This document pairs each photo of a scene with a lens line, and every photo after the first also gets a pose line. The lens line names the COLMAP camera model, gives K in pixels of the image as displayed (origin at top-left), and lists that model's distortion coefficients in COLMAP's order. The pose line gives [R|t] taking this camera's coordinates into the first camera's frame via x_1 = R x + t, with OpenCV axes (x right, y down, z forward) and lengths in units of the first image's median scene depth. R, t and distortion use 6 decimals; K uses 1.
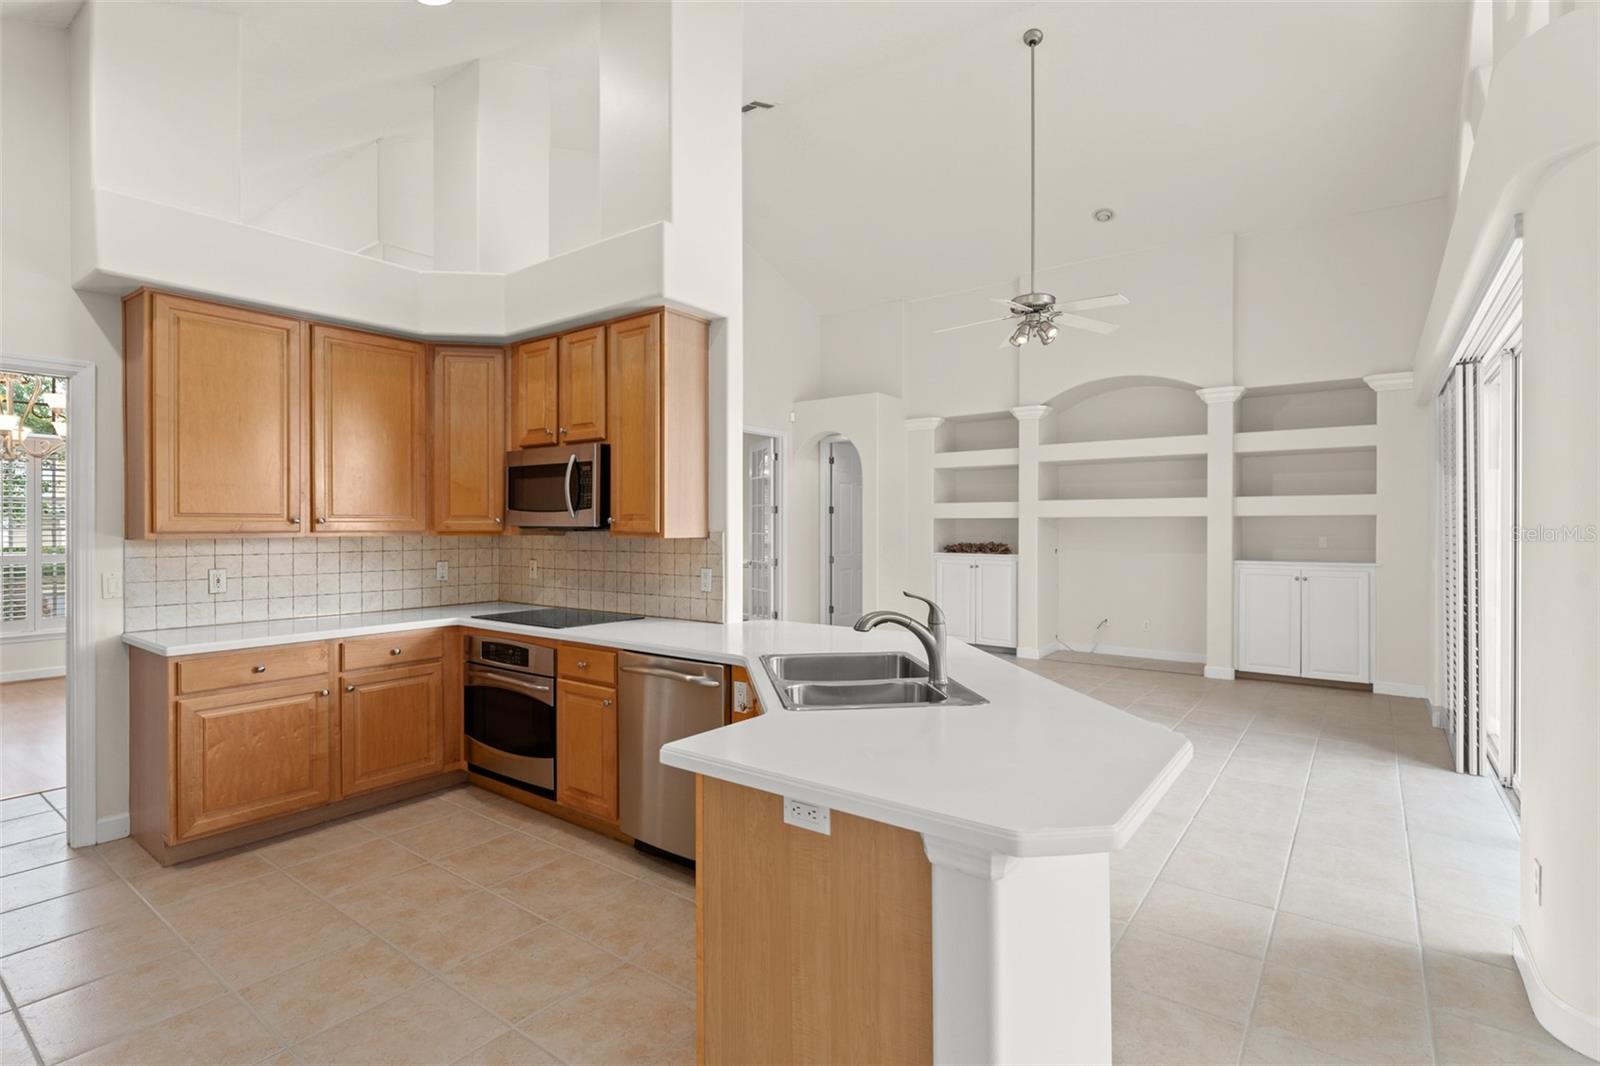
lens RADIAL K [[758.3, 0, 800.0], [0, 758.3, 533.0], [0, 0, 1]] dist [-0.000274, -0.000014]
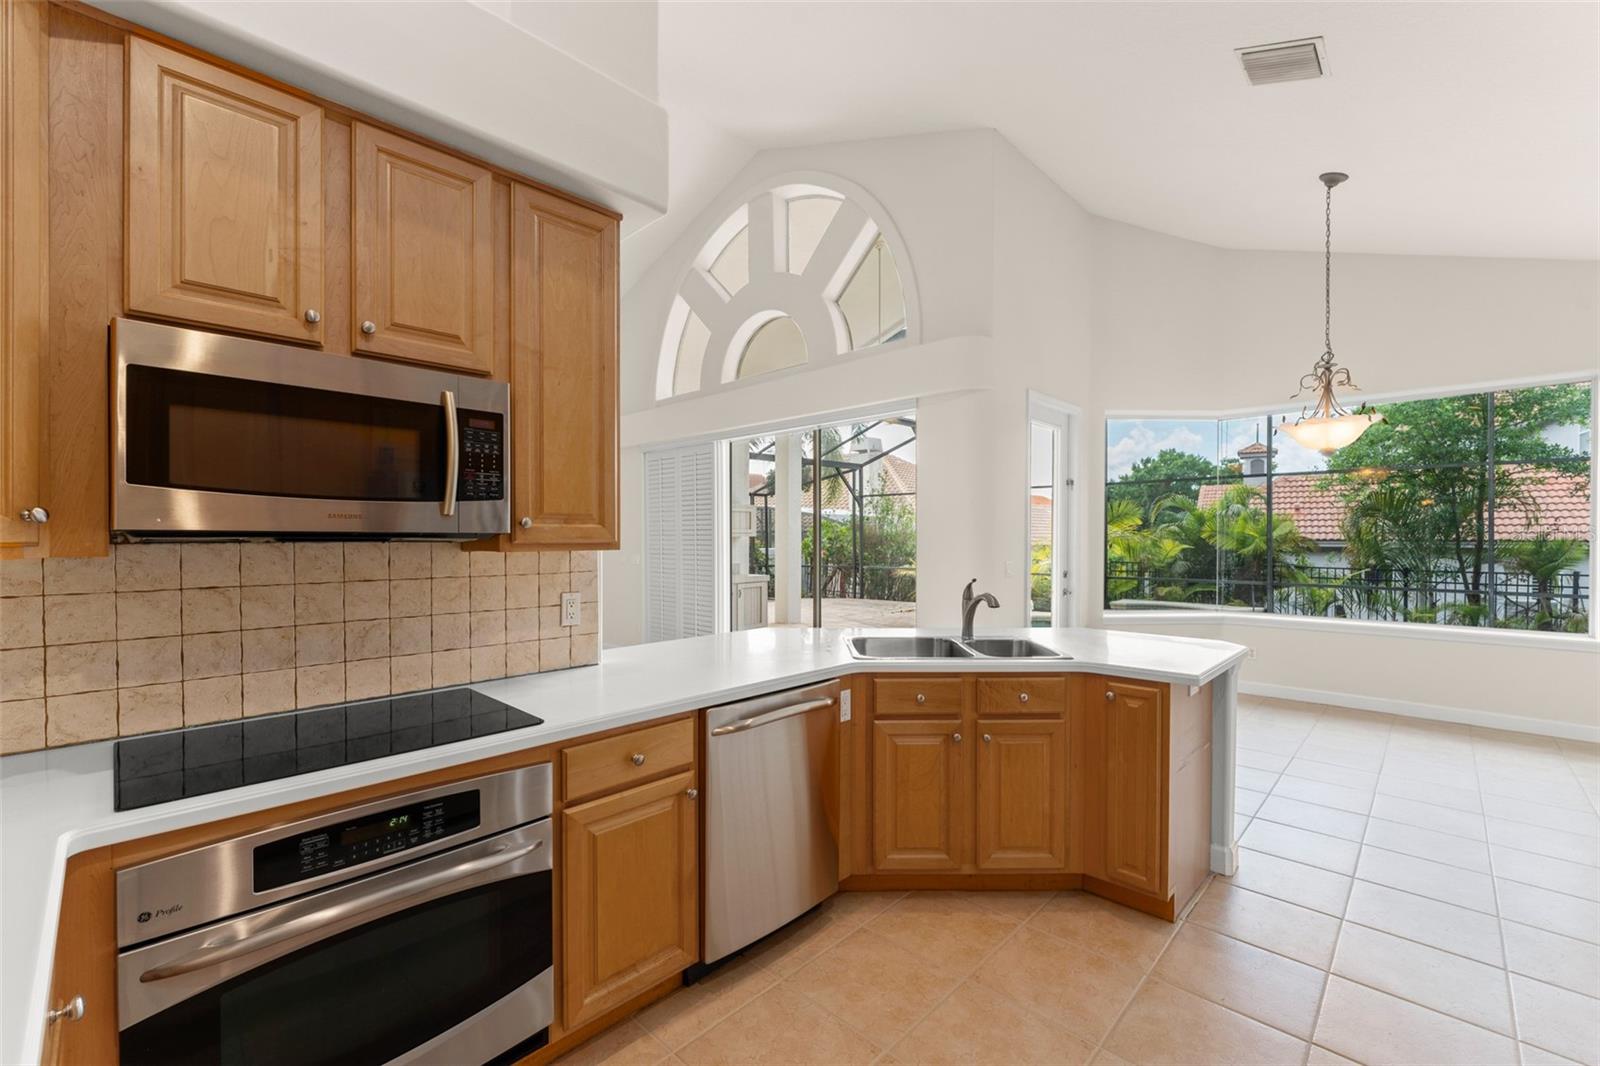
lens RADIAL K [[667.3, 0, 795.8], [0, 667.3, 540.6], [0, 0, 1]] dist [-0.000968, -0.000064]
pose [[0.128595, -0.007530, 0.991669, -0.475263], [0.005231, 0.999962, 0.006915, -0.003538], [-0.991683, 0.004298, 0.128629, 0.474091]]
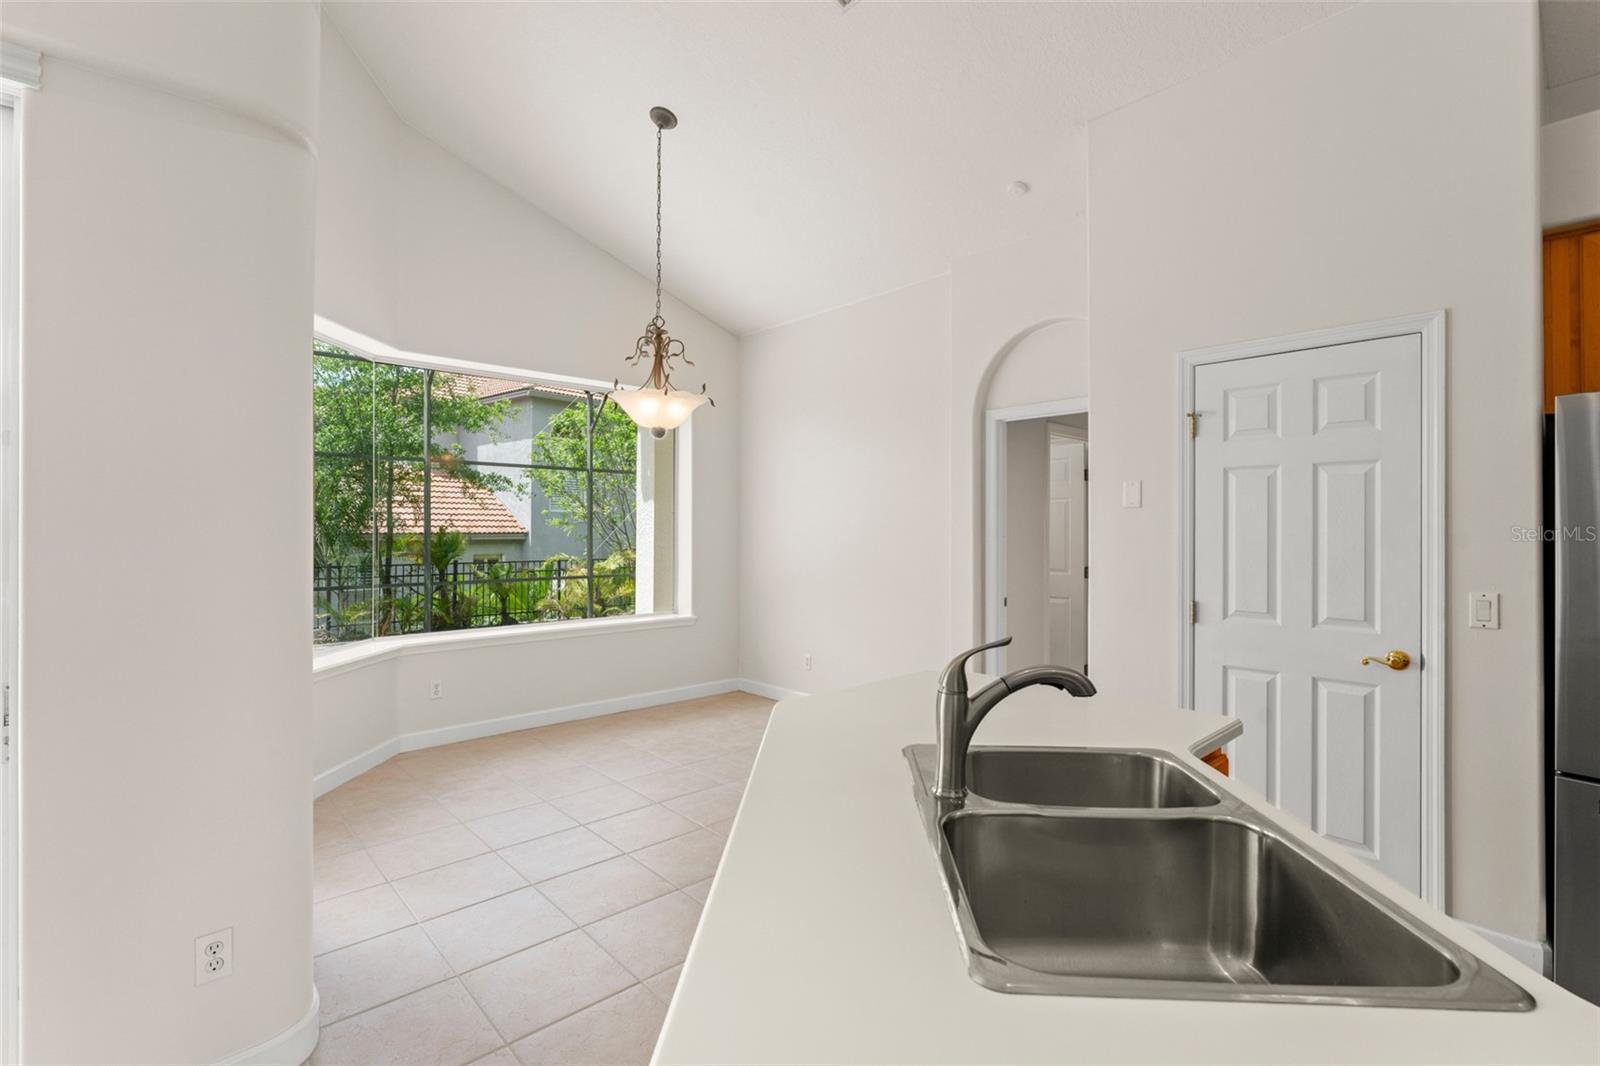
lens RADIAL K [[719.1, 0, 800.0], [0, 719.1, 533.0], [0, 0, 1]] dist [-0.003219, -0.000018]
pose [[-0.983747, -0.001461, 0.179552, 0.083923], [0.000217, 0.999956, 0.009326, -0.004516], [-0.179558, 0.009214, -0.983704, 0.634725]]
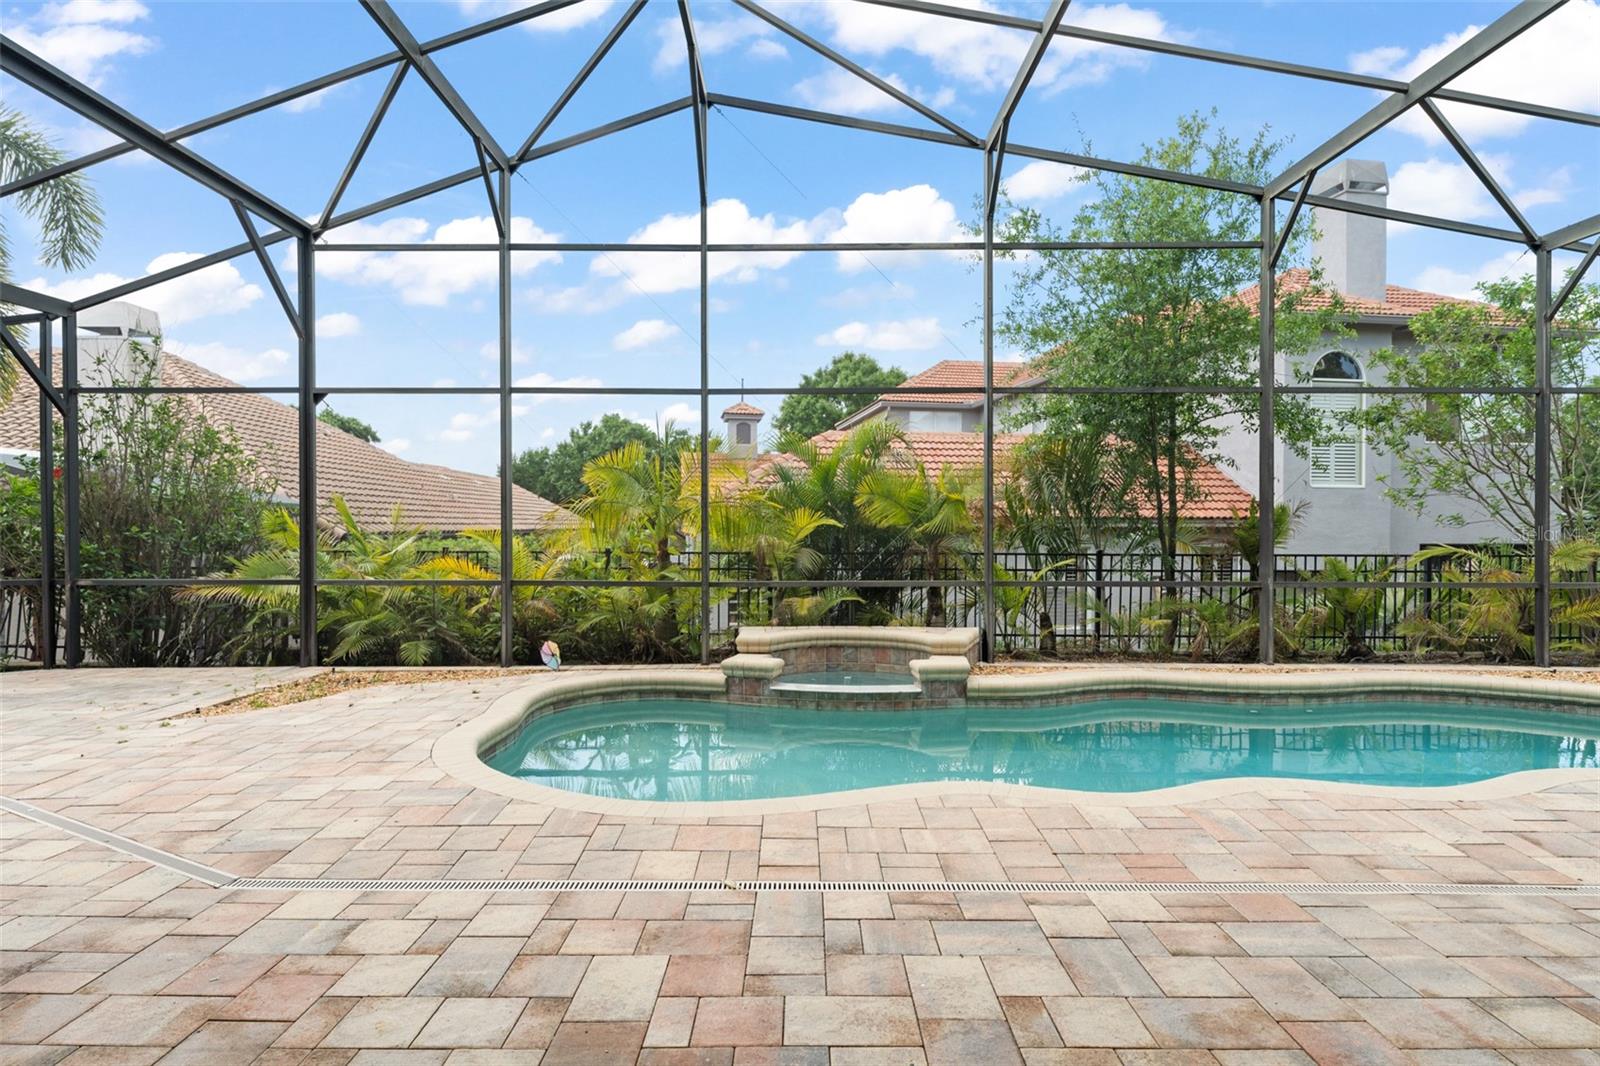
lens RADIAL K [[842.1, 0, 800.0], [0, 842.1, 533.0], [0, 0, 1]] dist [-0.005422, -0.000182]
pose [[-0.593000, -0.009139, 0.805151, 0.693301], [0.002226, 0.999913, 0.012989, 0.039628], [-0.805199, 0.009495, -0.592928, 0.419982]]
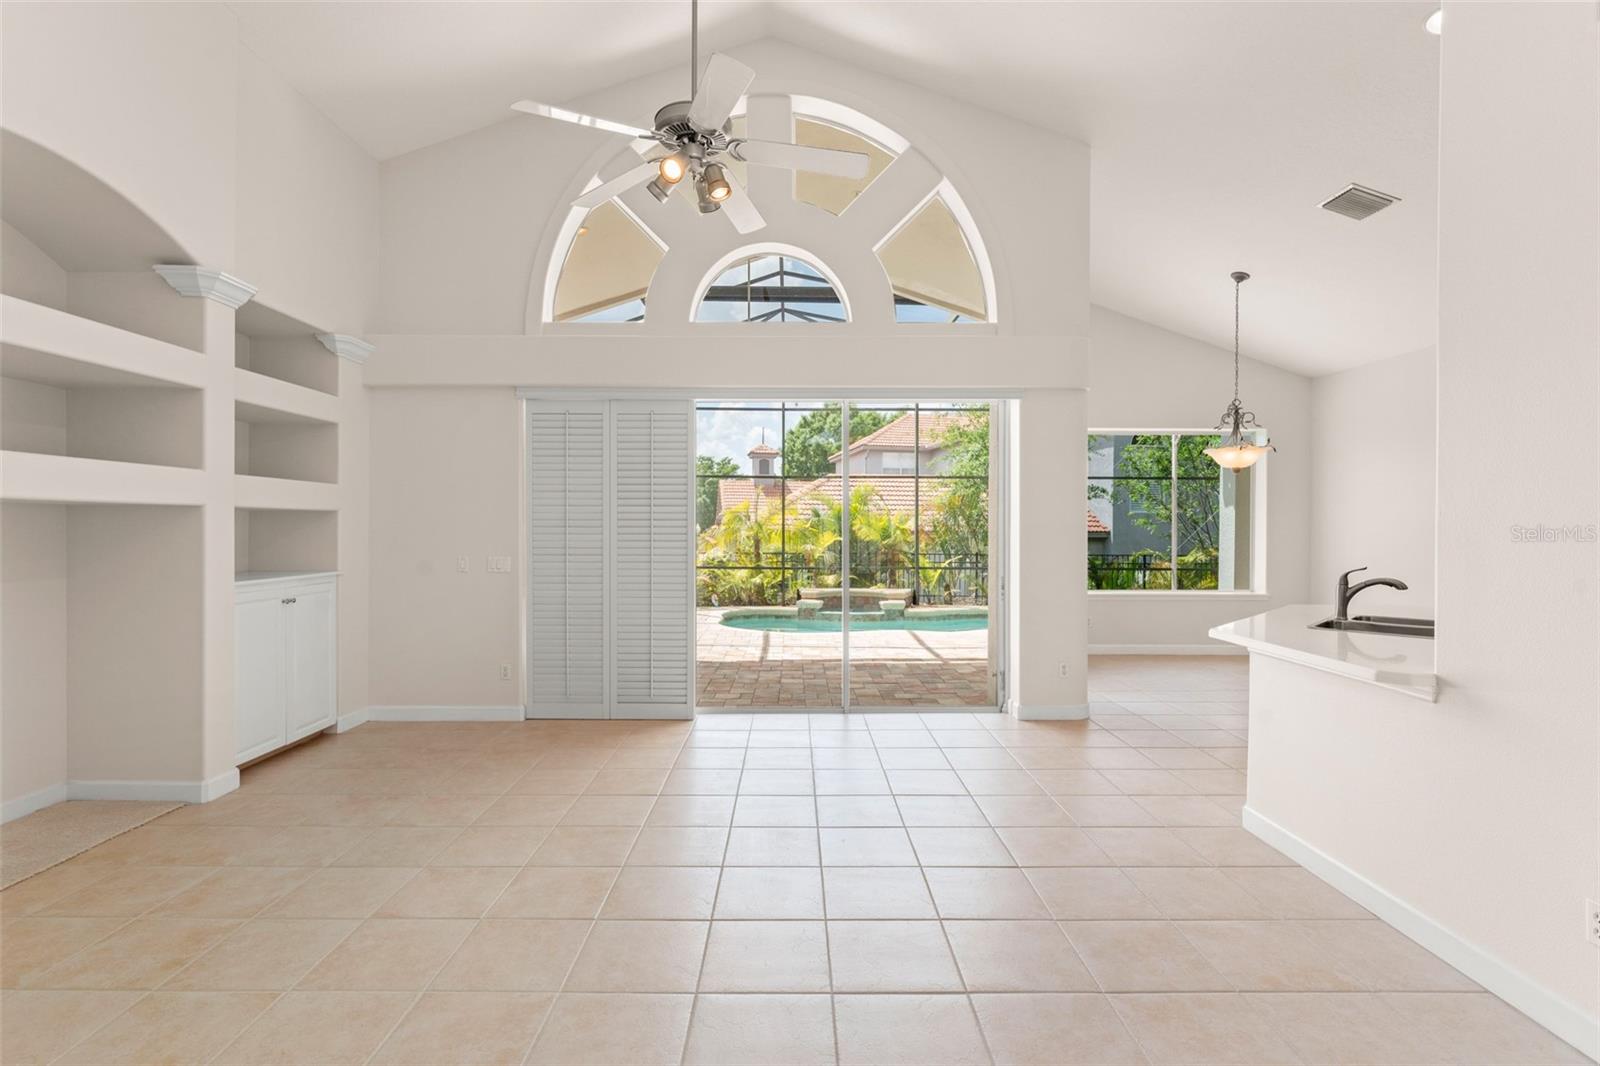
lens RADIAL K [[730.5, 0, 793.2], [0, 730.5, 527.6], [0, 0, 1]] dist [0.000884, 0.000023]
pose [[-0.597807, -0.001681, 0.801638, -0.161254], [0.000810, 0.999996, 0.002700, -0.008311], [-0.801640, 0.002263, -0.597803, 1.219601]]
